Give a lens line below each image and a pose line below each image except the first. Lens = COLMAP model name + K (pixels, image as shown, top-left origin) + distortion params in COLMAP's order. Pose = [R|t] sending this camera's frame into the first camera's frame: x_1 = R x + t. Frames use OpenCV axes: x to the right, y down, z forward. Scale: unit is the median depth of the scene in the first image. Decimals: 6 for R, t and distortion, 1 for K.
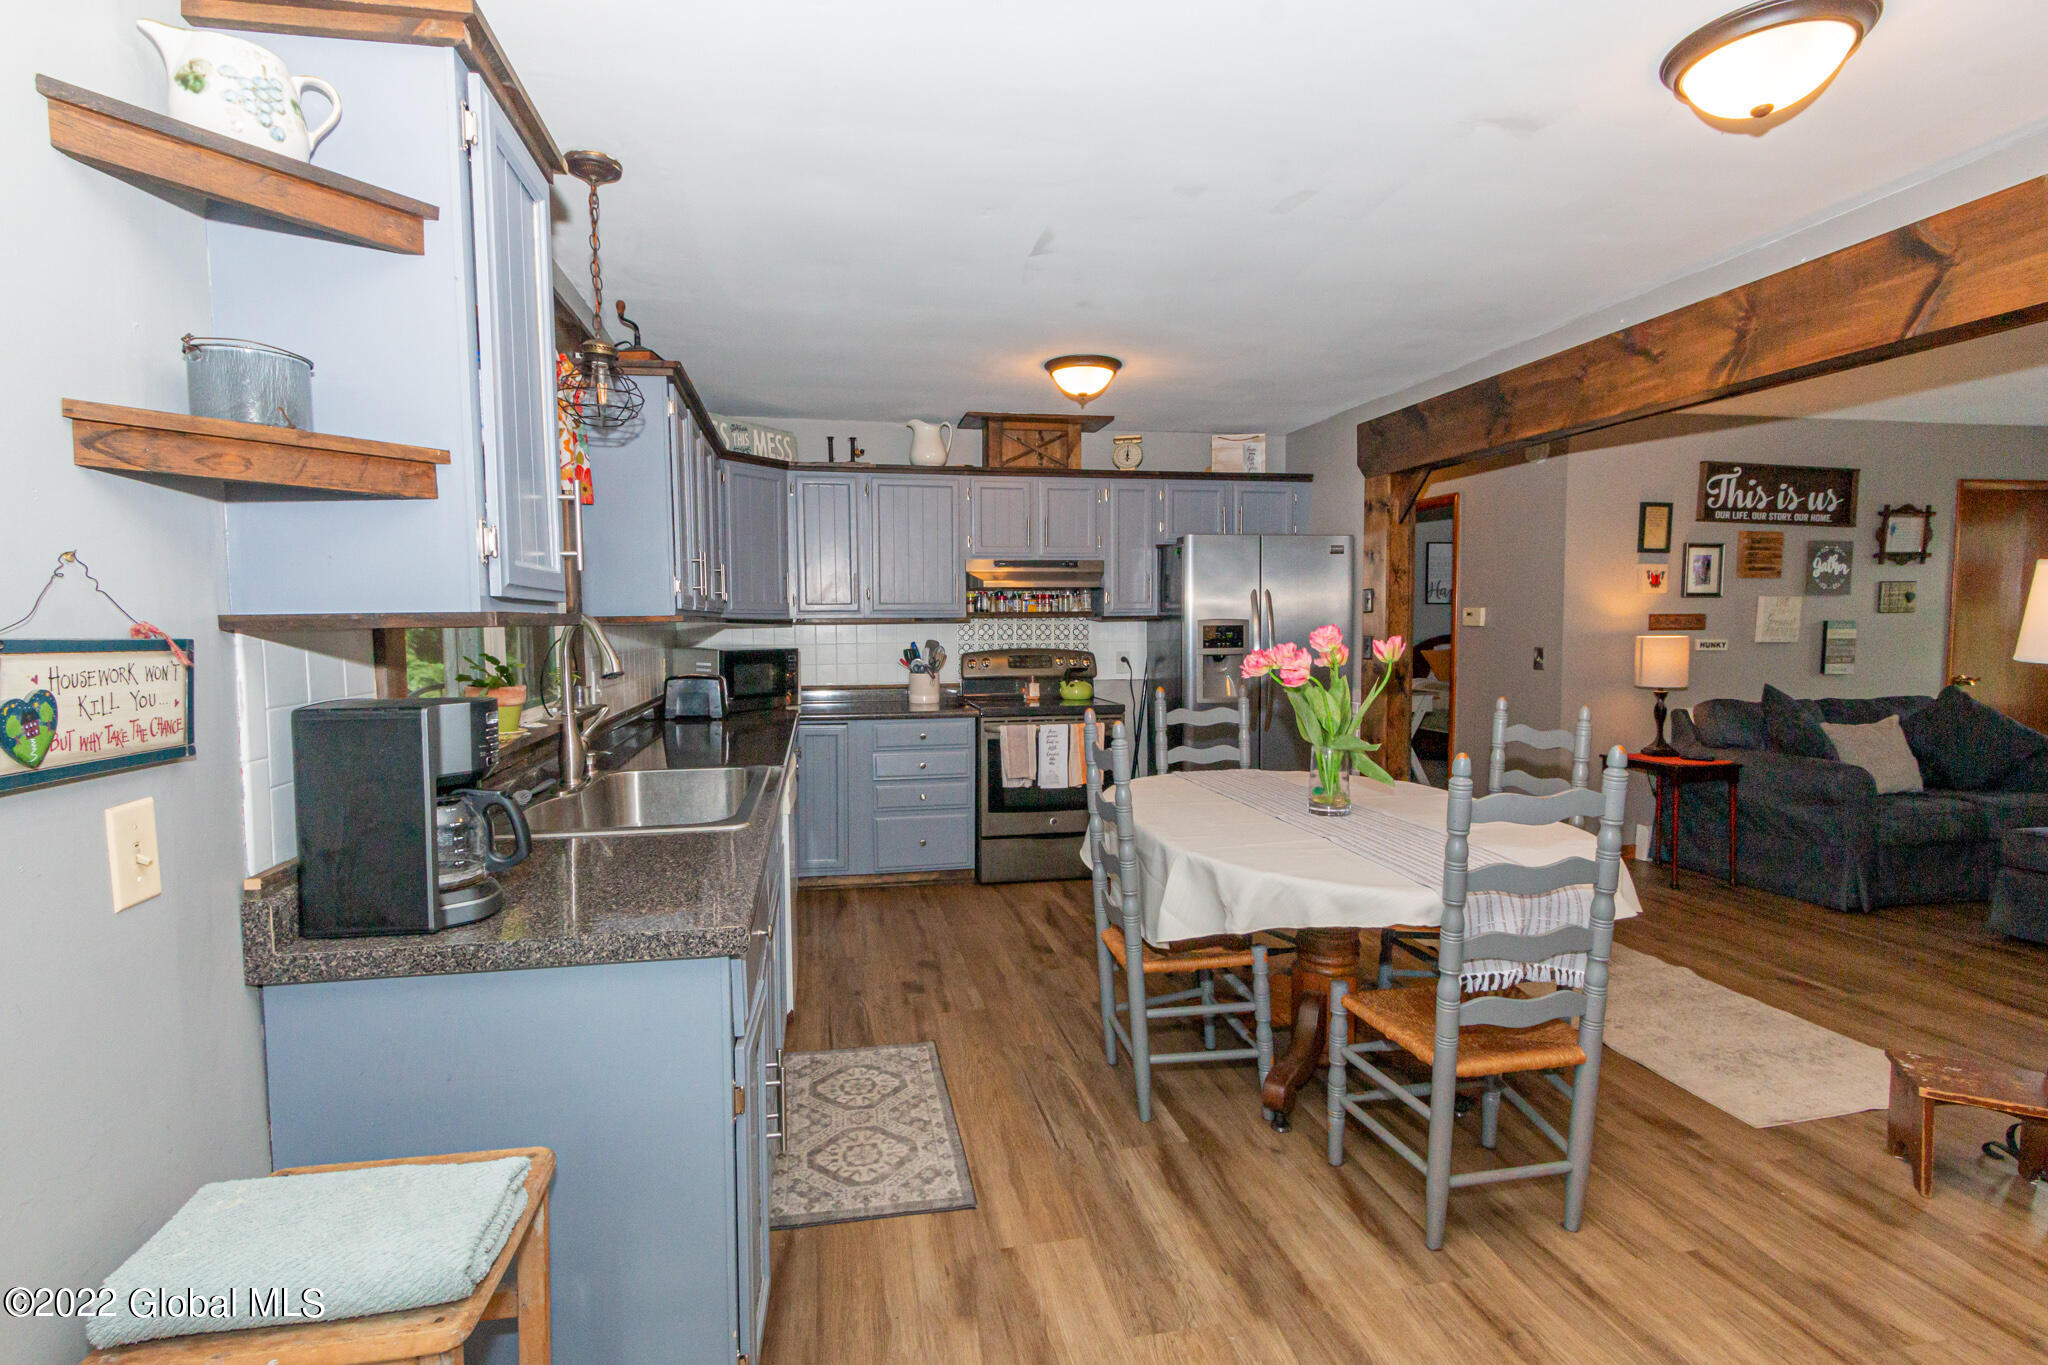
lens RADIAL K [[935.8, 0, 1017.2], [0, 935.8, 678.6], [0, 0, 1]] dist [0.001244, 0.000179]
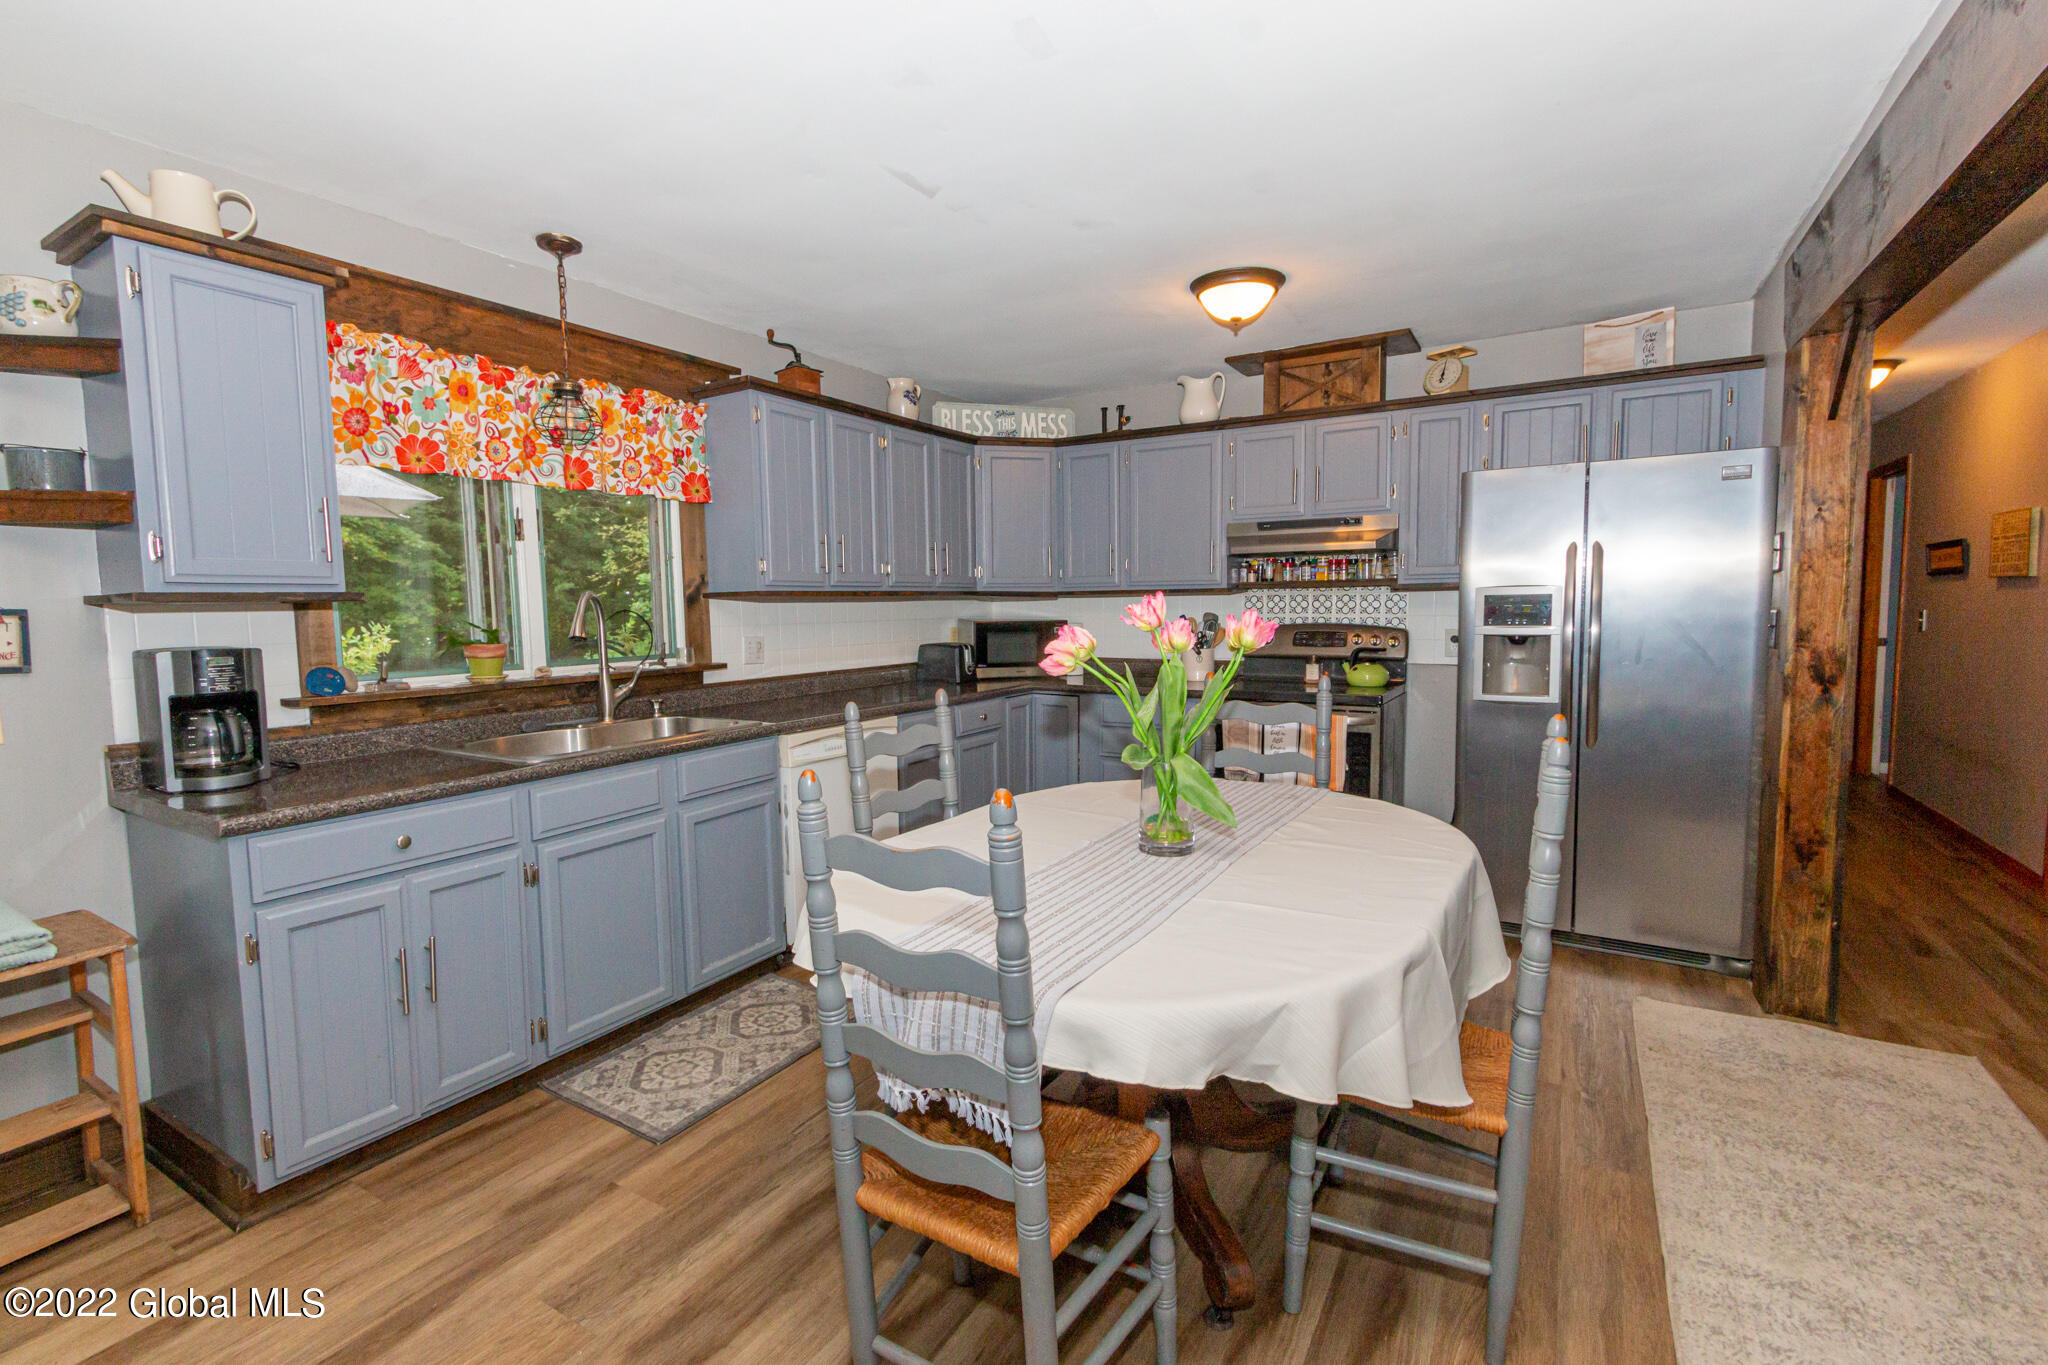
lens RADIAL K [[906.8, 0, 976.6], [0, 906.8, 672.2], [0, 0, 1]] dist [0.003586, 0.000432]
pose [[0.738996, 0.050620, -0.671805, 0.384692], [-0.032814, 0.998694, 0.039155, -0.011594], [0.672910, -0.006891, 0.739692, 0.206375]]
